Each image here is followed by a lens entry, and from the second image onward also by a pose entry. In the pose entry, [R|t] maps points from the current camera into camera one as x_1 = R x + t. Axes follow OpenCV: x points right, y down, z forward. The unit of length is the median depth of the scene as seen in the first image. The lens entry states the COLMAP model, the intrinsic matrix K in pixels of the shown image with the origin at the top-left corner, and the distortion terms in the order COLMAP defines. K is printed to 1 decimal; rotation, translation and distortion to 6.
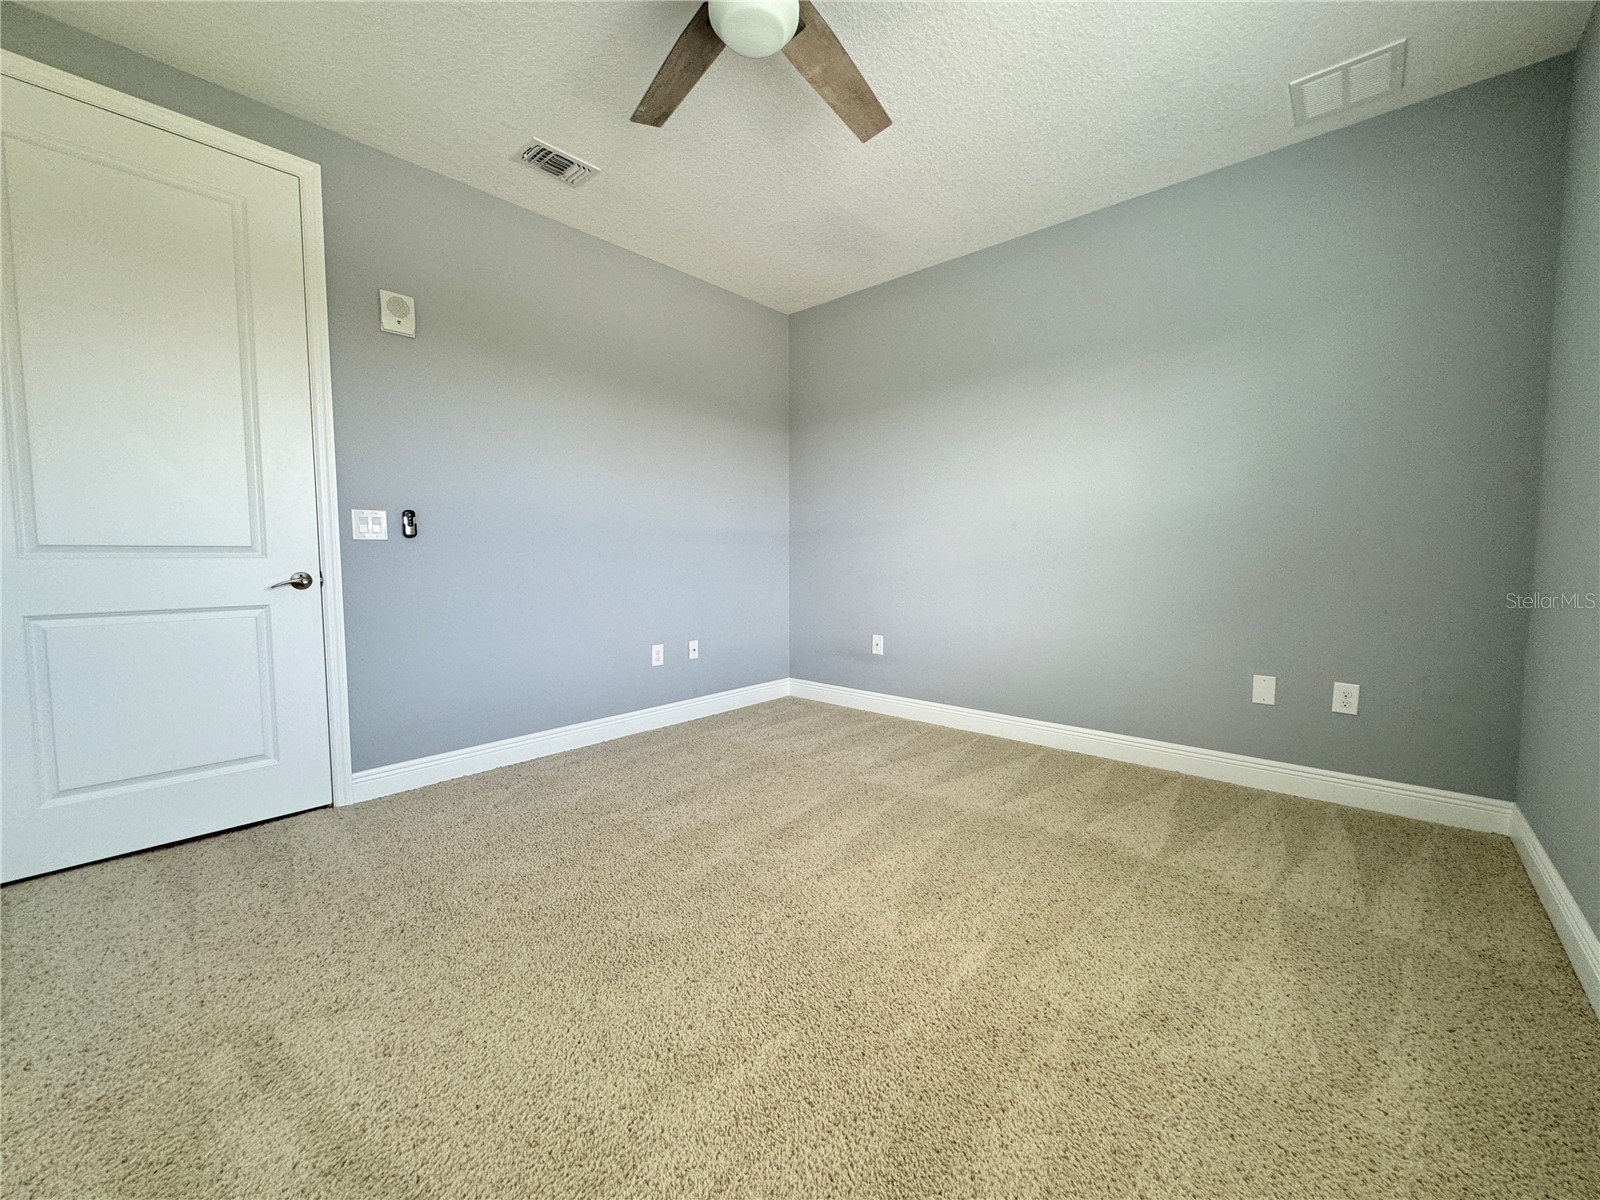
lens RADIAL K [[632.4, 0, 811.4], [0, 632.4, 602.7], [0, 0, 1]] dist [-0.001899, 0.000178]
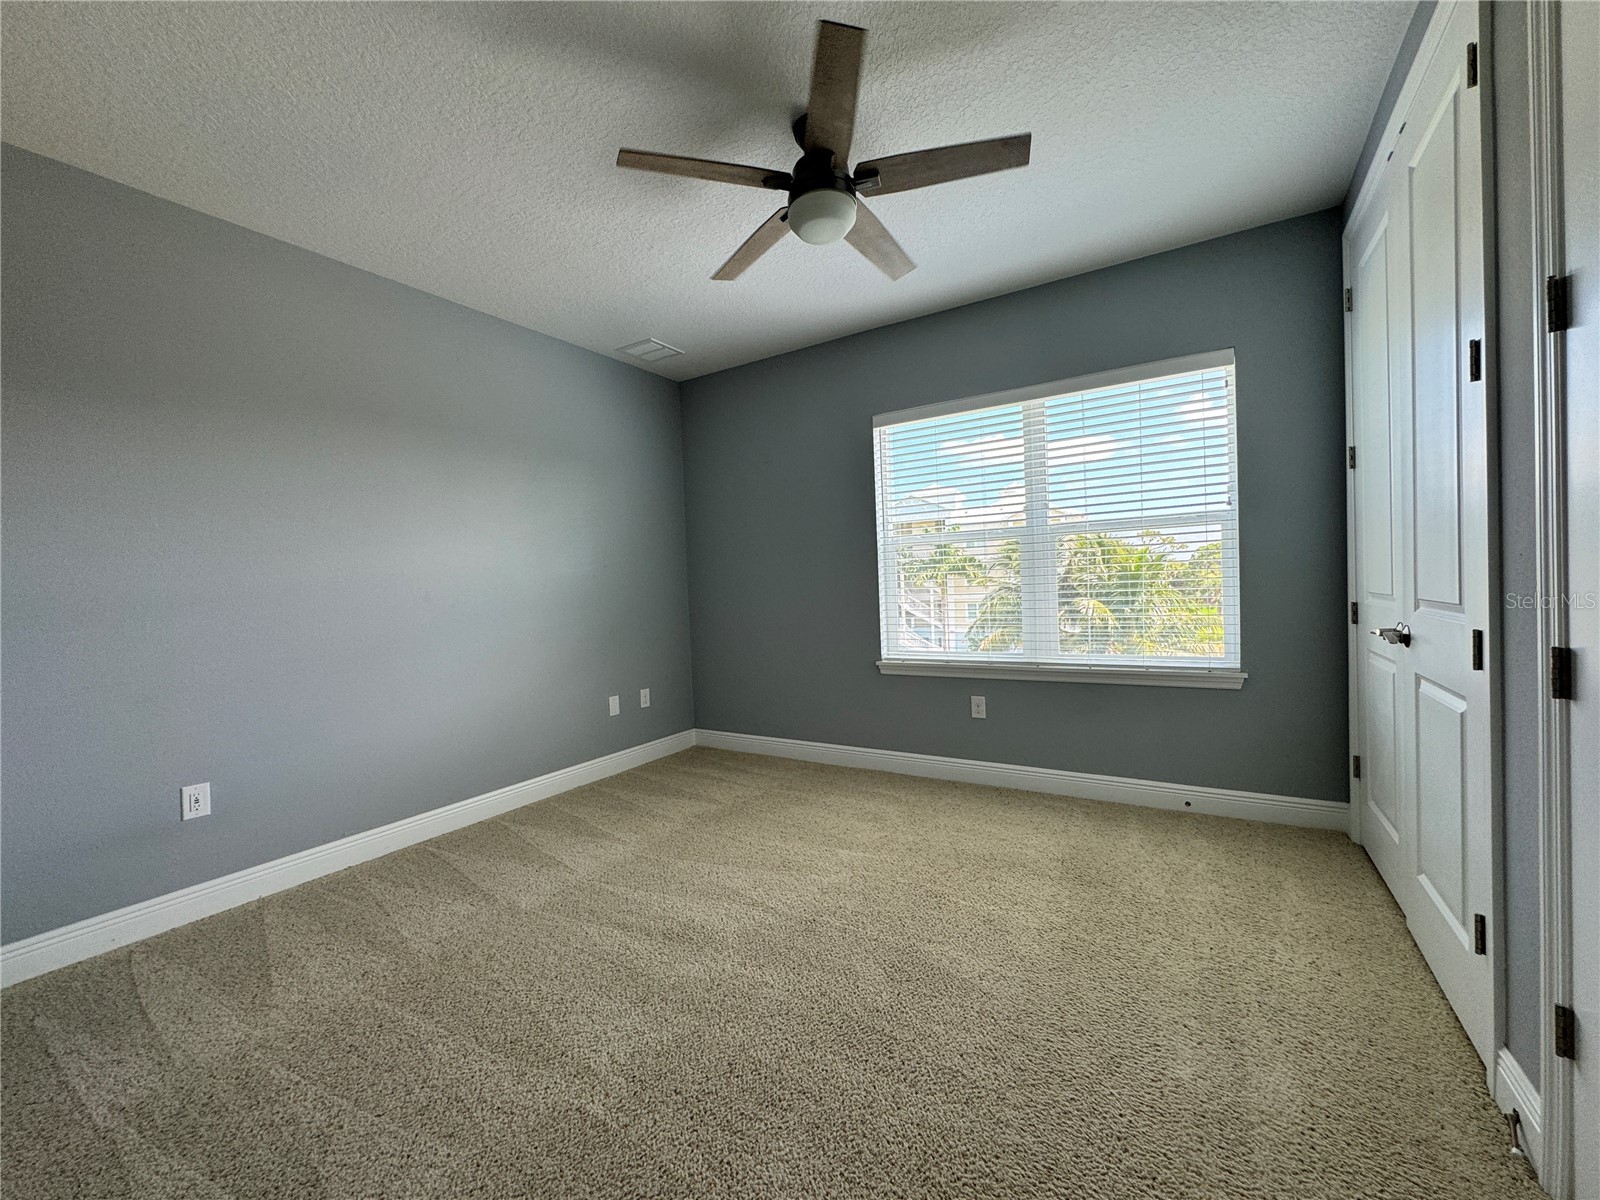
lens RADIAL K [[649.5, 0, 783.6], [0, 649.5, 600.1], [0, 0, 1]] dist [-0.003723, -0.000164]
pose [[-0.155908, -0.019143, 0.987586, -0.903371], [0.108839, 0.993391, 0.036437, -0.128979], [-0.981757, 0.113169, -0.152794, 0.857563]]
